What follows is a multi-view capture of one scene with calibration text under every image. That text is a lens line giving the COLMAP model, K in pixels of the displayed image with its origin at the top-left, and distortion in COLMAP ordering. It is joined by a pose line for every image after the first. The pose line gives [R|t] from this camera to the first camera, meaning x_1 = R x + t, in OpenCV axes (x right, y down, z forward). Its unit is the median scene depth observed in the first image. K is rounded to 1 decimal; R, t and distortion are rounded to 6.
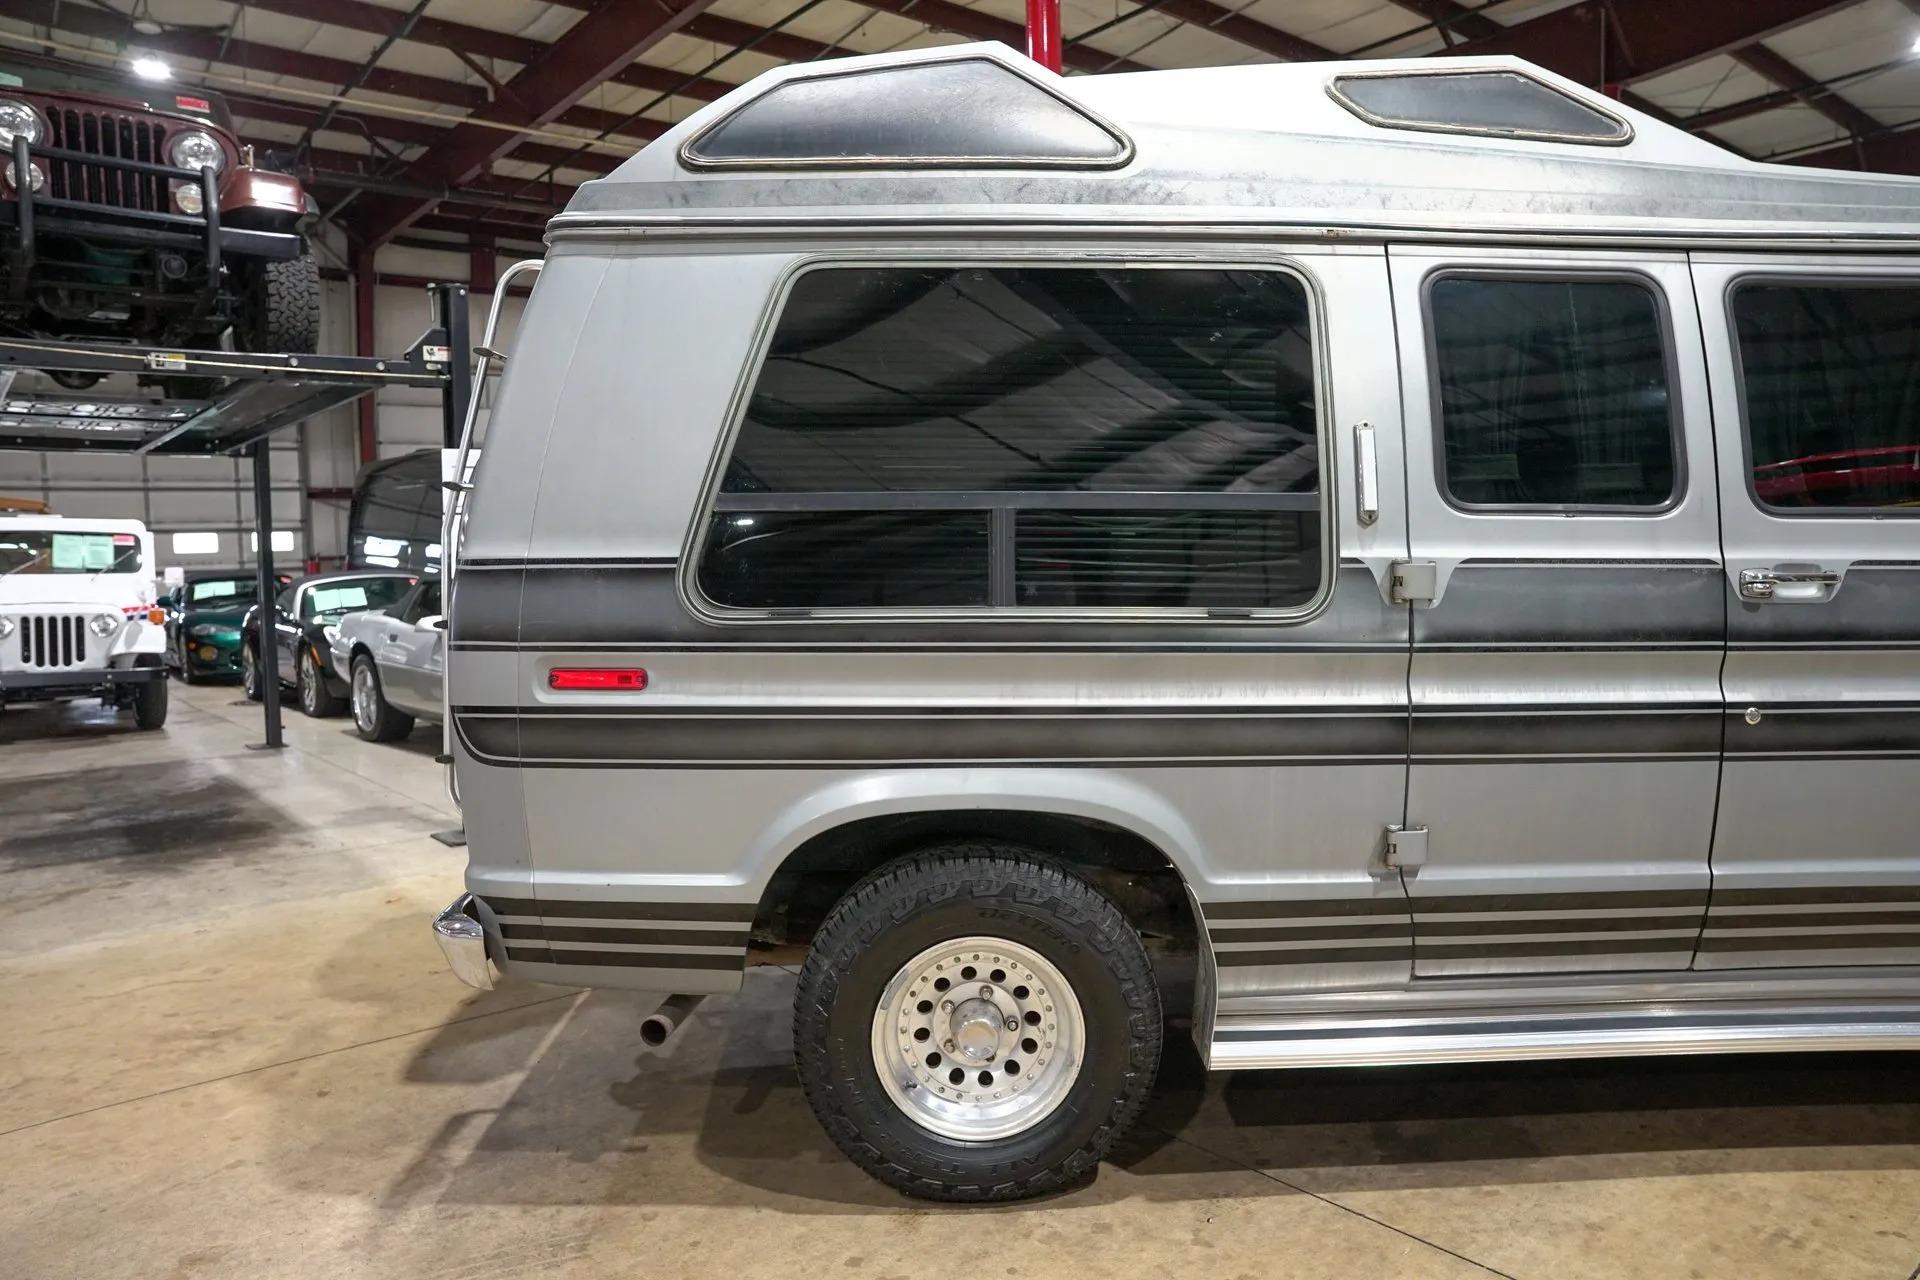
lens RADIAL K [[1312.6, 0, 956.3], [0, 1312.6, 634.5], [0, 0, 1]] dist [-0.131954, 0.100960]
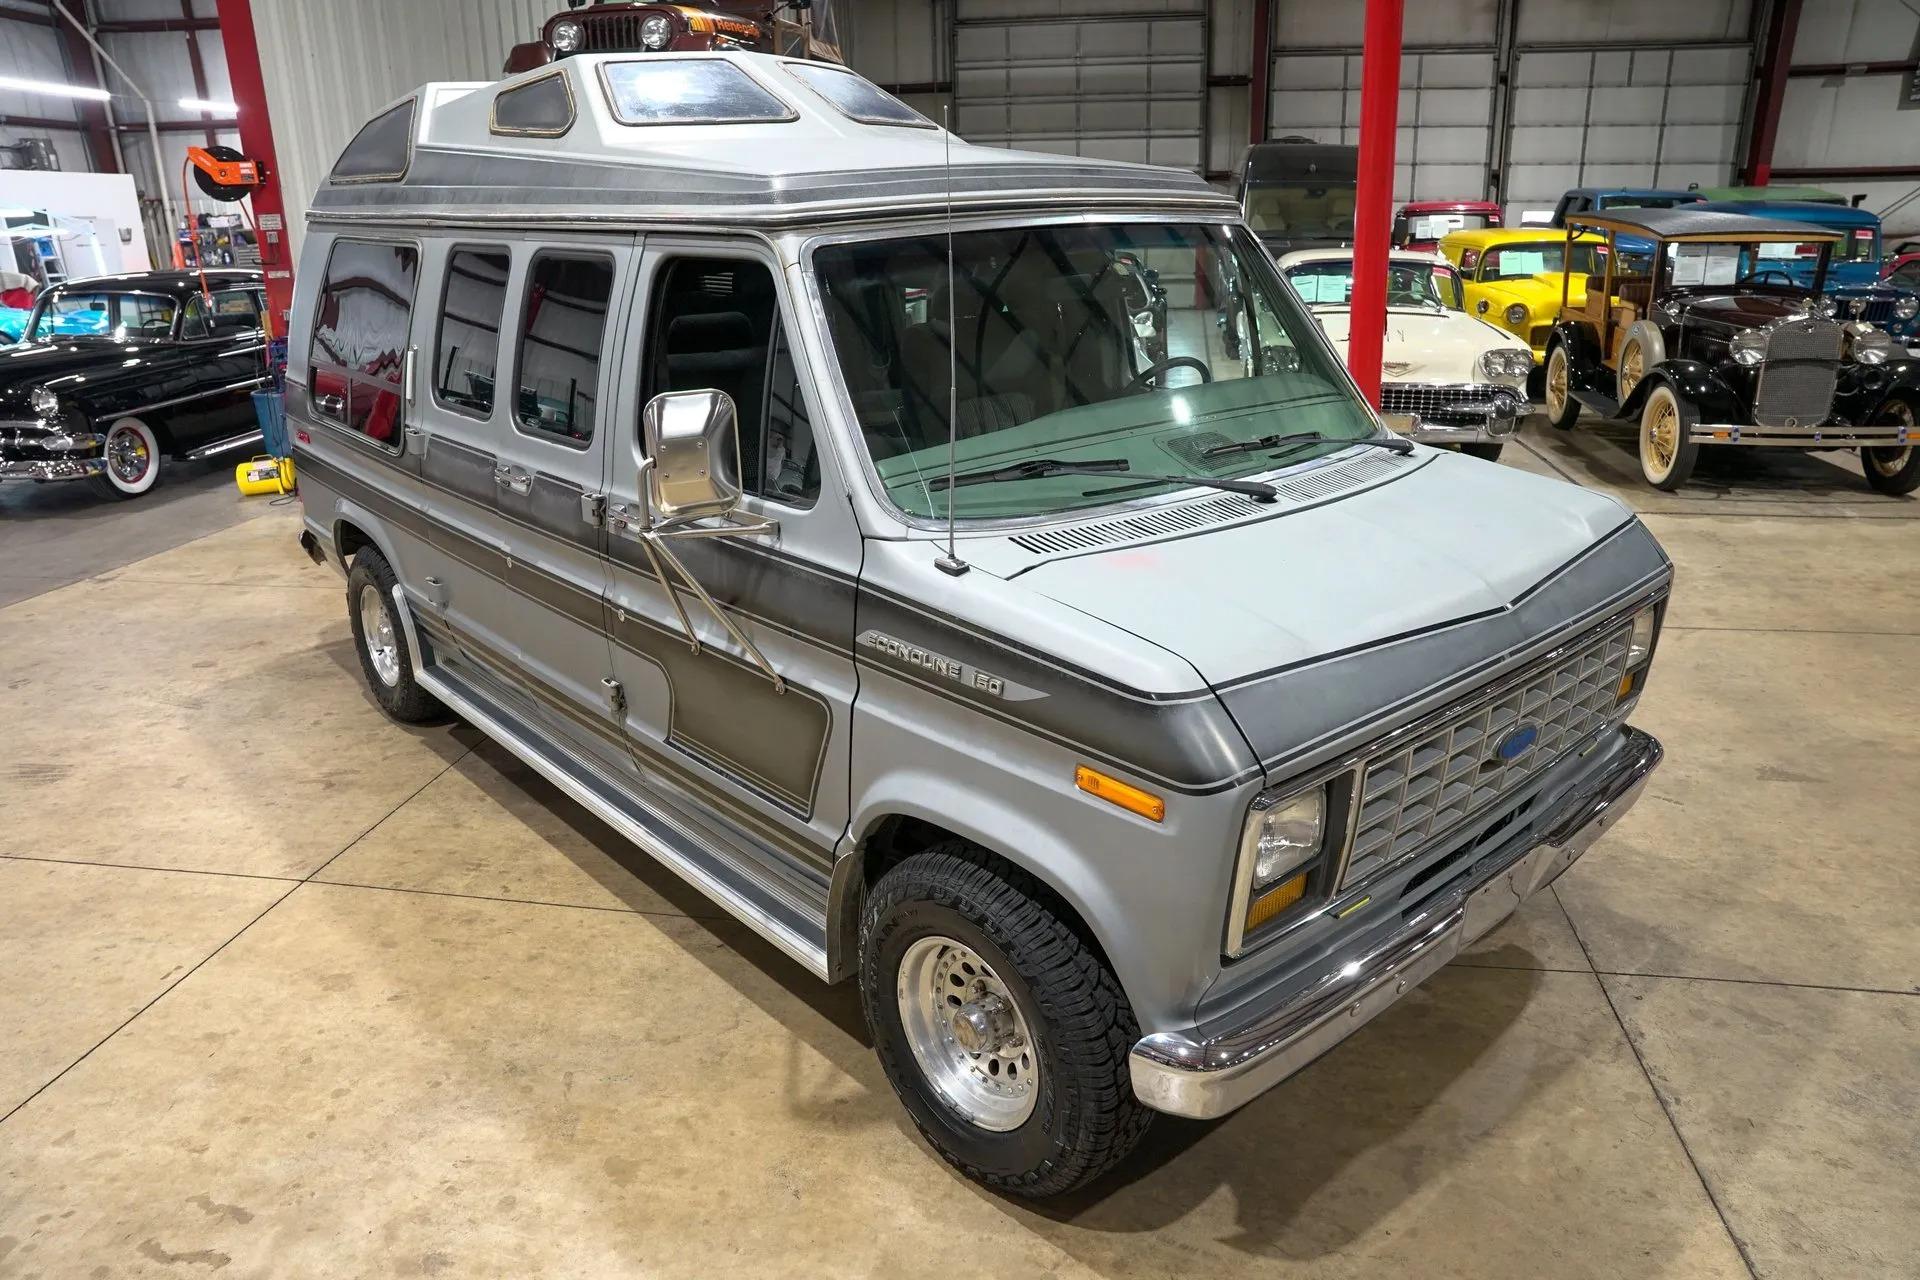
lens RADIAL K [[1312.6, 0, 967.2], [0, 1312.6, 643.2], [0, 0, 1]] dist [-0.131954, 0.100960]
pose [[0.652308, 0.252134, -0.714788, 2.019071], [-0.047721, 0.954841, 0.293260, -0.308077], [0.756450, -0.157185, 0.634883, 0.402301]]
